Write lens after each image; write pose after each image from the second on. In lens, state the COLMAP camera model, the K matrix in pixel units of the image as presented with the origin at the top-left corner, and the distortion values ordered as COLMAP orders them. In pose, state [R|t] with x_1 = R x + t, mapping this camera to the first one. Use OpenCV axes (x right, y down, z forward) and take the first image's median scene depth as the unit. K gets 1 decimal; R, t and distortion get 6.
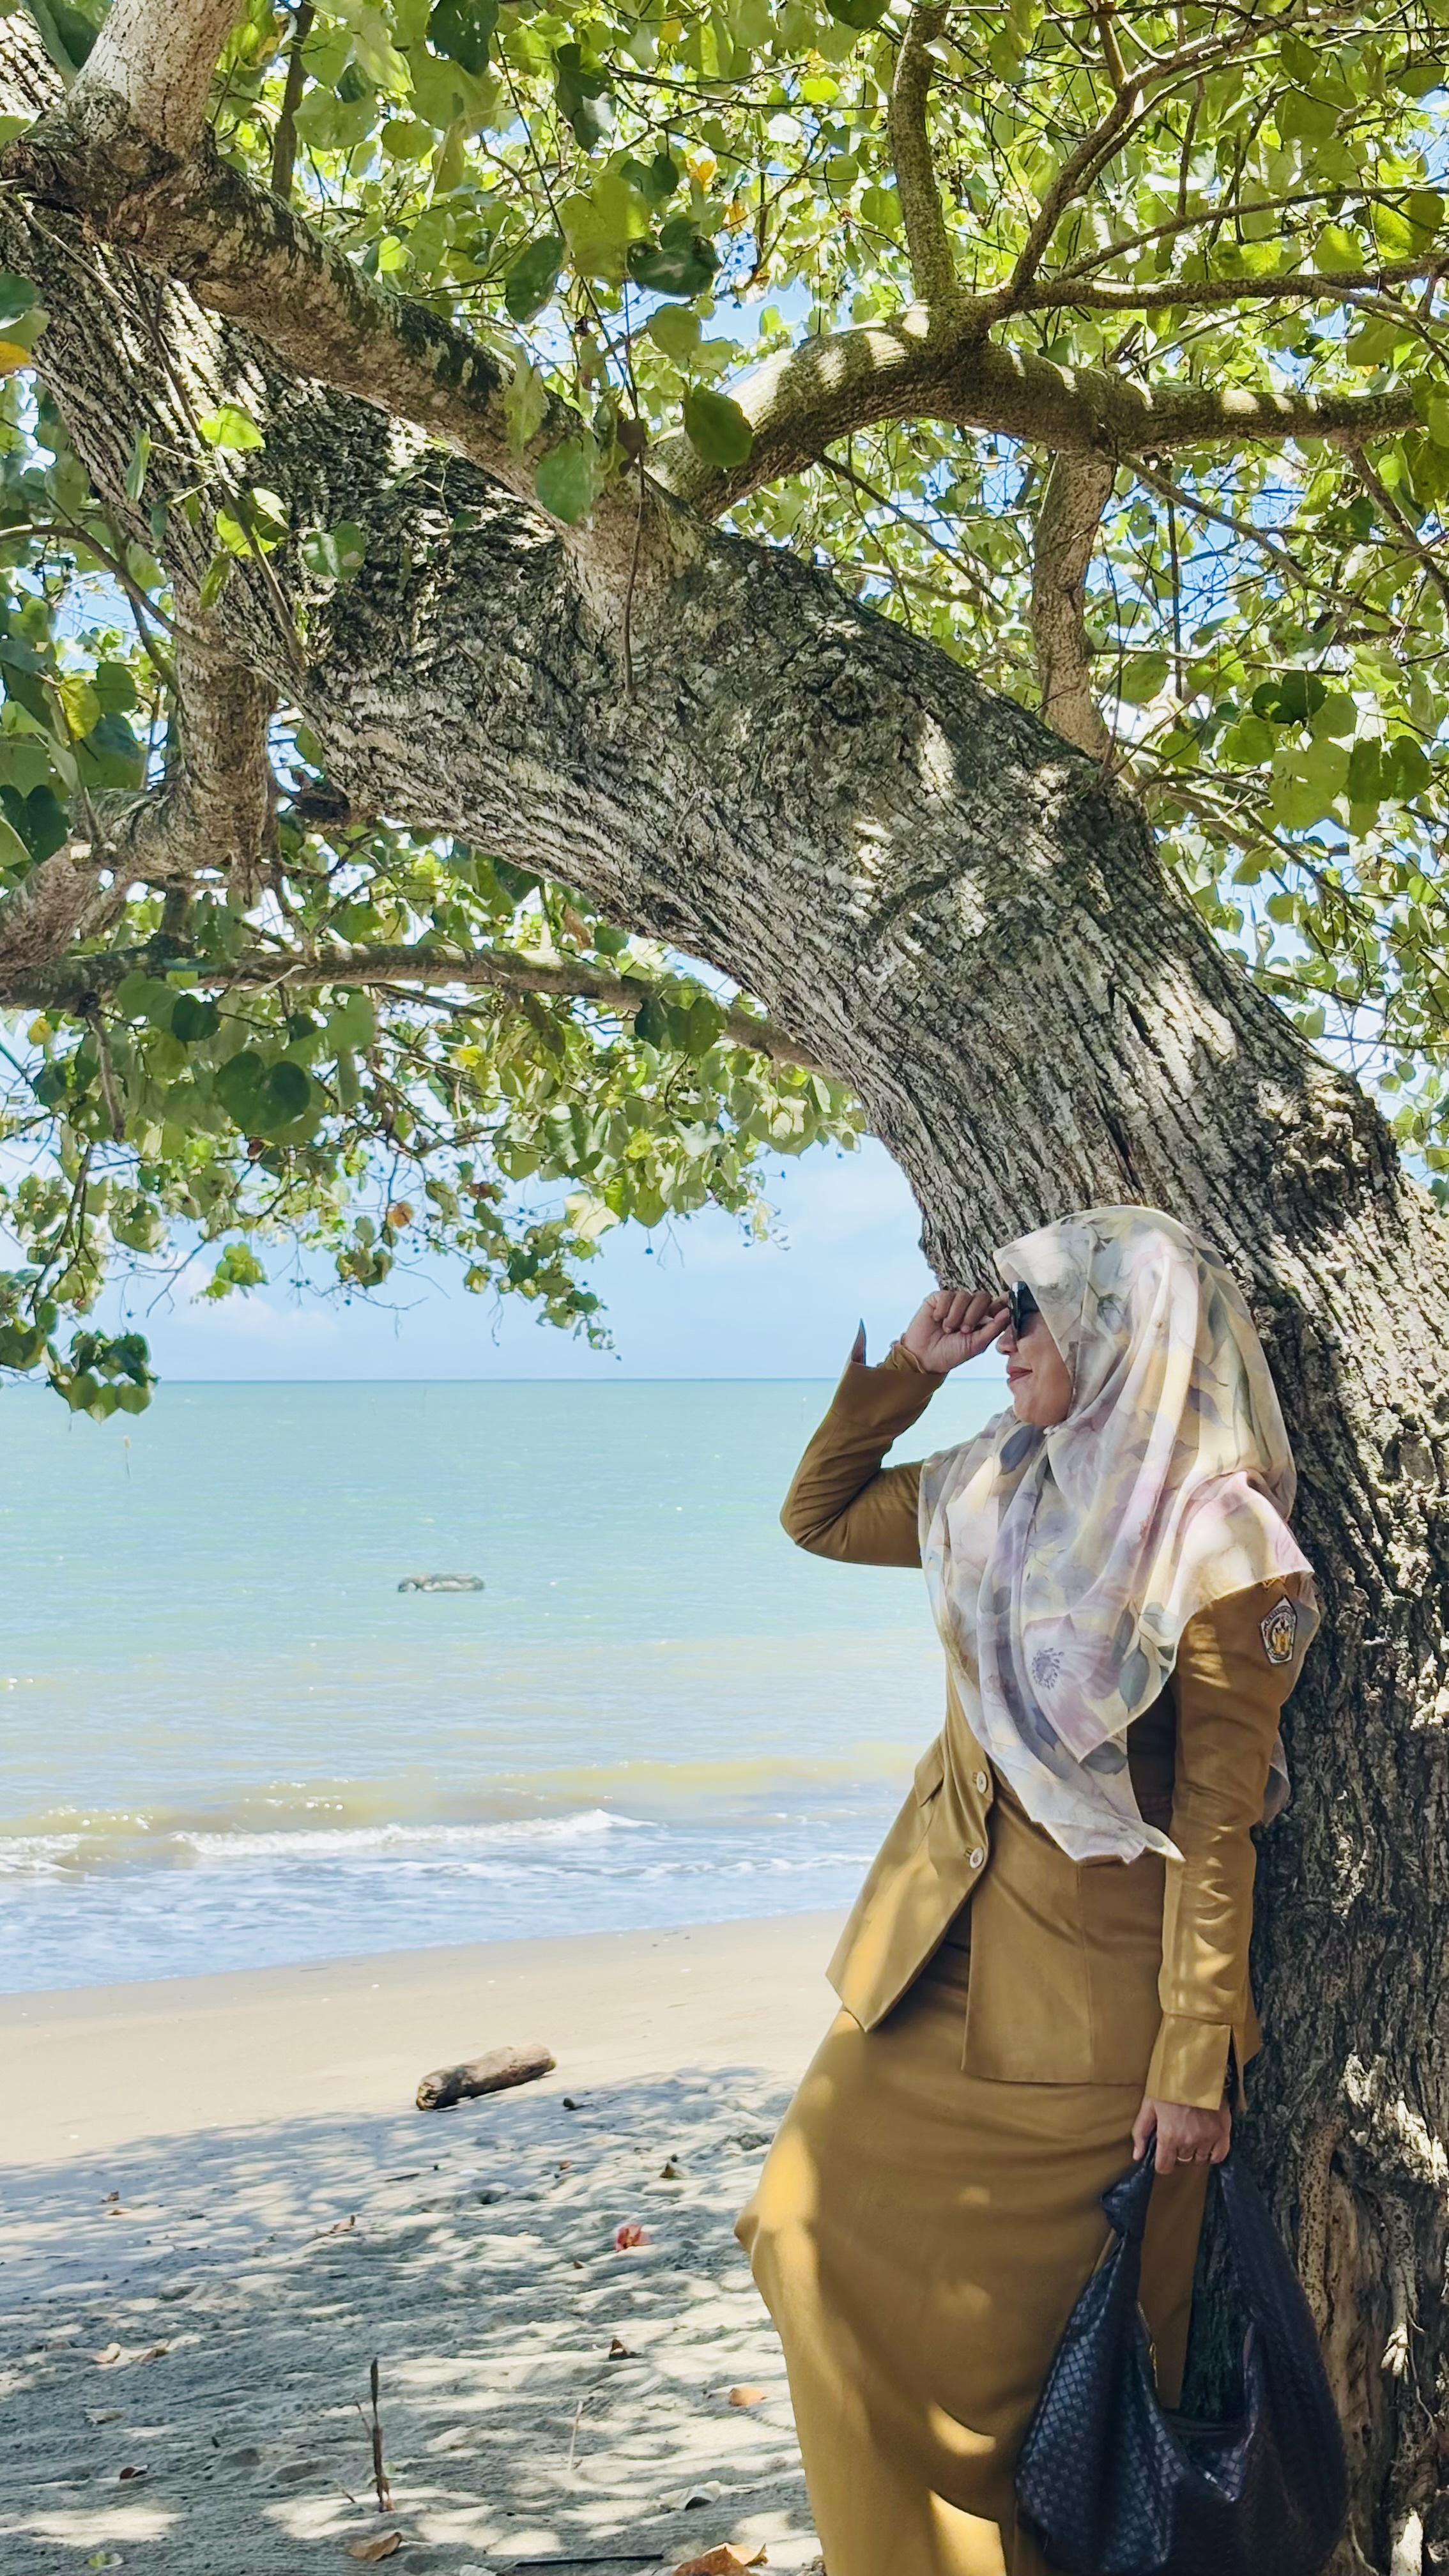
lens RADIAL K [[3872.6, 0, 742.8], [0, 3872.6, 1295.3], [0, 0, 1]] dist [0.055679, 0.000000]
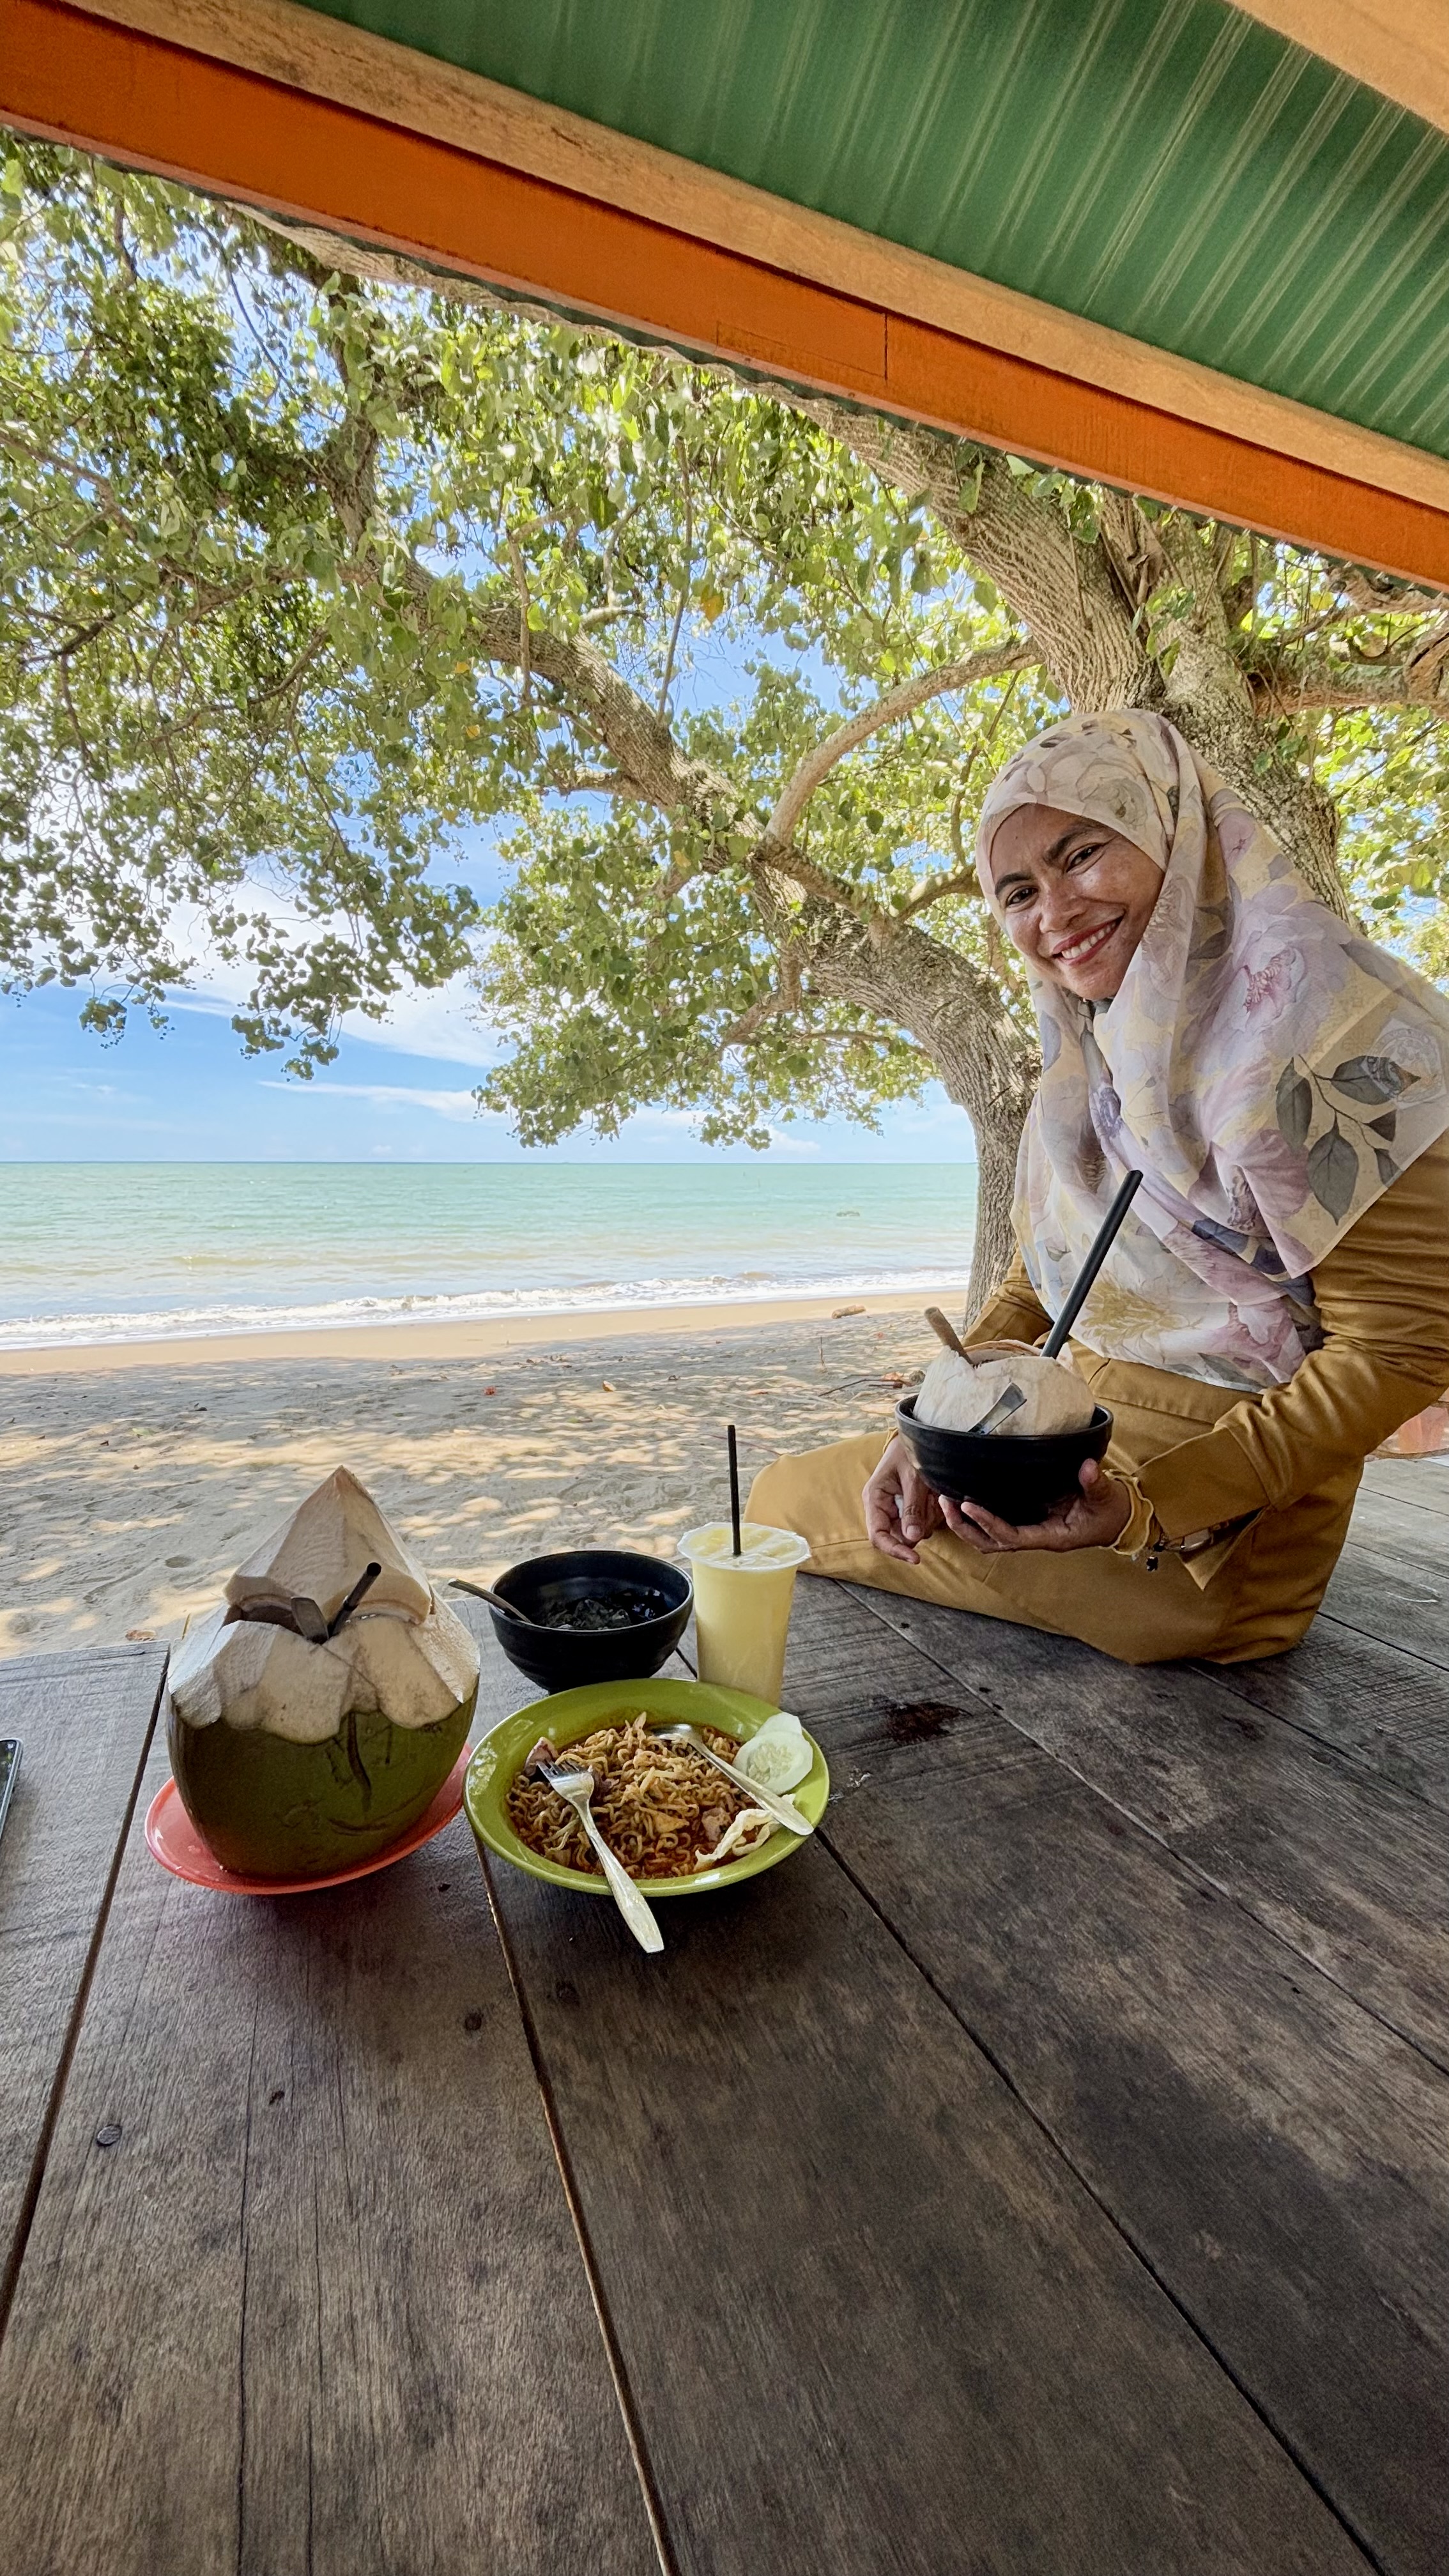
lens RADIAL K [[1041.3, 0, 731.6], [0, 1041.3, 1284.2], [0, 0, 1]] dist [0.001256, 0.000027]
pose [[0.983194, 0.023662, -0.181023, 0.018117], [0.001522, 0.990468, 0.137733, 0.032611], [0.182556, -0.135694, 0.973787, -0.176911]]
